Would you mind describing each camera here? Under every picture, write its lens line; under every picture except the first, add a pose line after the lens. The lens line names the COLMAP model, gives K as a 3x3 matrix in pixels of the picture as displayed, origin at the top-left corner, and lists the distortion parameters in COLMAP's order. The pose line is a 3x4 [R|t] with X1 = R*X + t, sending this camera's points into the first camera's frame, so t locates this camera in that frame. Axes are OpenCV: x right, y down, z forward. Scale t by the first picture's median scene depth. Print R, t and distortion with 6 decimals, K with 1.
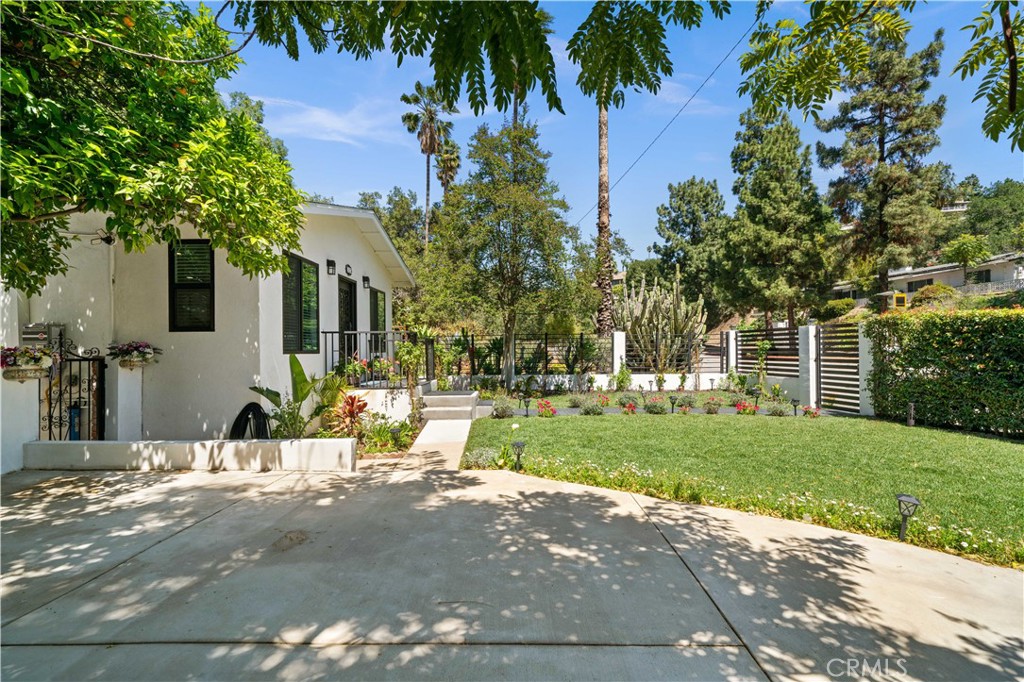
lens RADIAL K [[463.9, 0, 512.0], [0, 463.9, 341.0], [0, 0, 1]] dist [-0.000884, -0.000043]
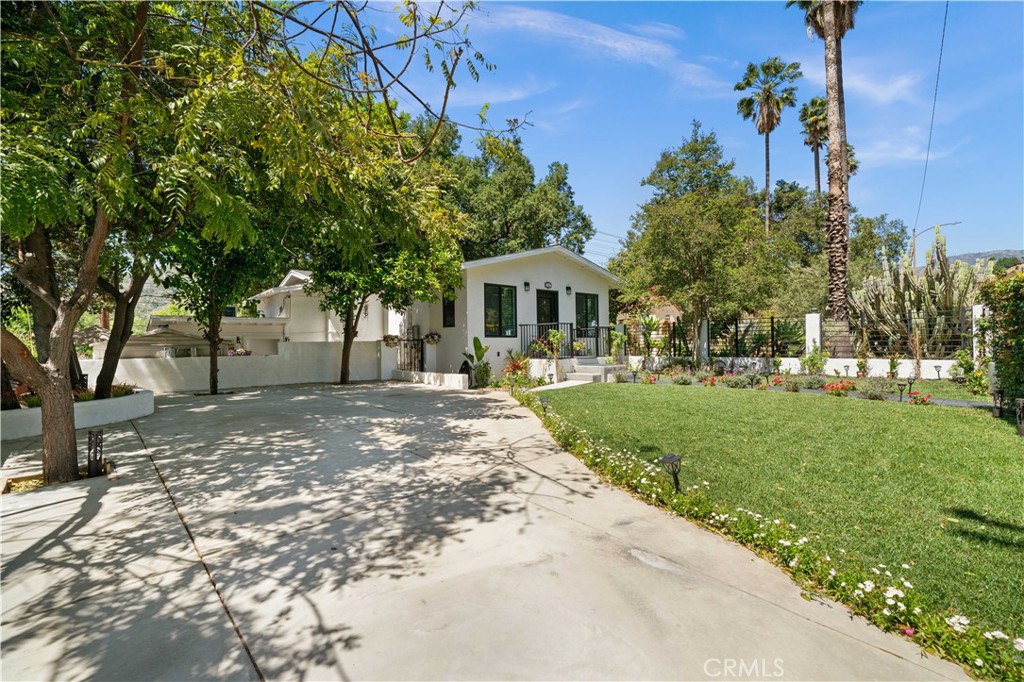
lens RADIAL K [[451.8, 0, 512.0], [0, 451.8, 341.0], [0, 0, 1]] dist [0.002076, 0.000288]
pose [[0.658184, -0.002173, -0.752854, 0.751818], [0.021966, 0.999626, 0.016319, 0.010438], [0.752537, -0.027278, 0.657985, -0.125387]]
